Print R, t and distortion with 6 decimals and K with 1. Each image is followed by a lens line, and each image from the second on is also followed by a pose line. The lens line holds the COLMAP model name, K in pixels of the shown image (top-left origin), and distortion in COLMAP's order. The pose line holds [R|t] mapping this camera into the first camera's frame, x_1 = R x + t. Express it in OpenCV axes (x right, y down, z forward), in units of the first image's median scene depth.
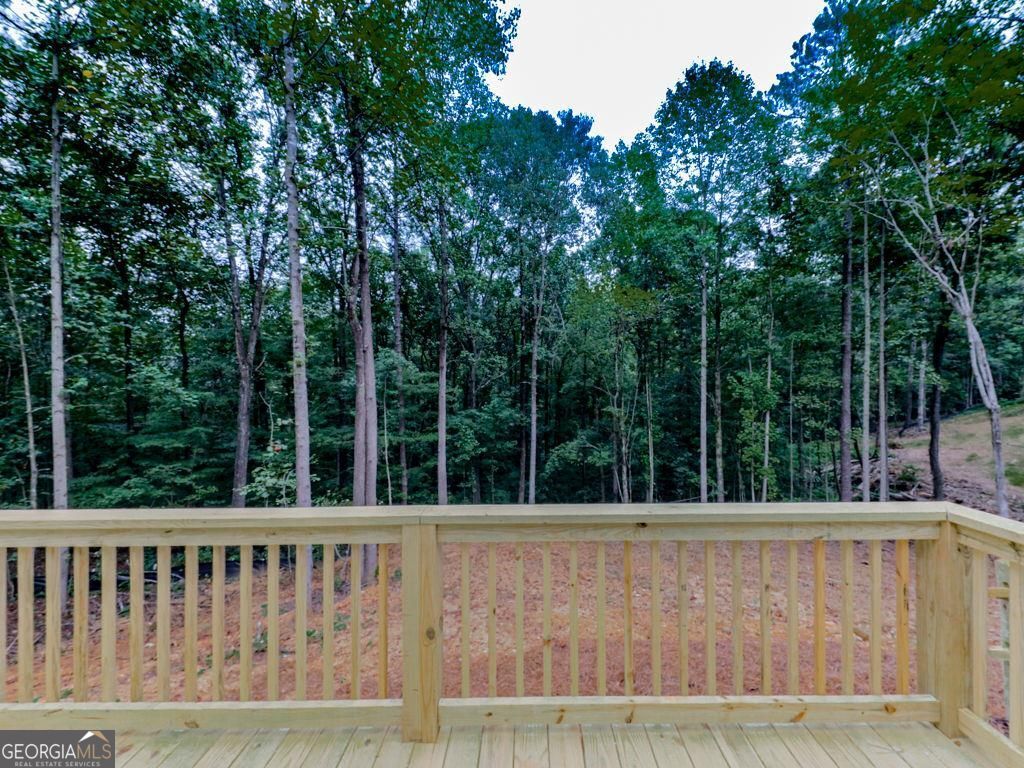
lens RADIAL K [[389.4, 0, 512.0], [0, 389.4, 384.0], [0, 0, 1]] dist [0.001864, -0.000004]
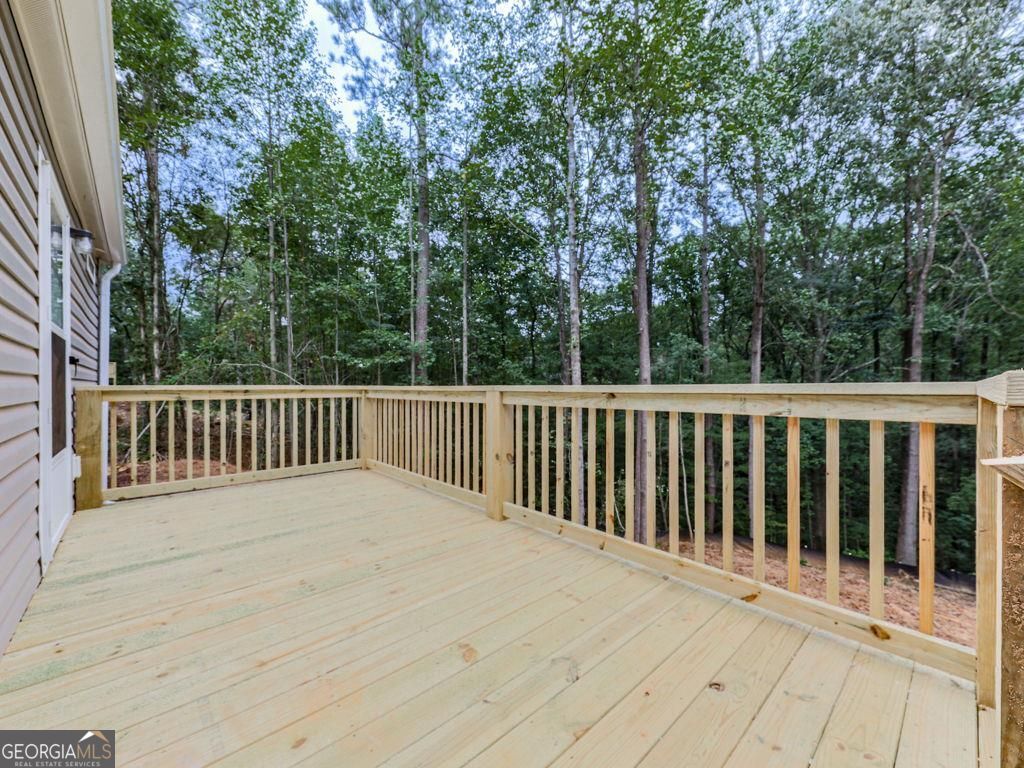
lens RADIAL K [[399.6, 0, 491.1], [0, 399.6, 411.2], [0, 0, 1]] dist [0.001107, -0.000004]
pose [[0.644851, 0.049425, -0.762709, 0.137835], [-0.006098, 0.998208, 0.059531, 0.043060], [0.764284, -0.033737, 0.643996, -0.016877]]
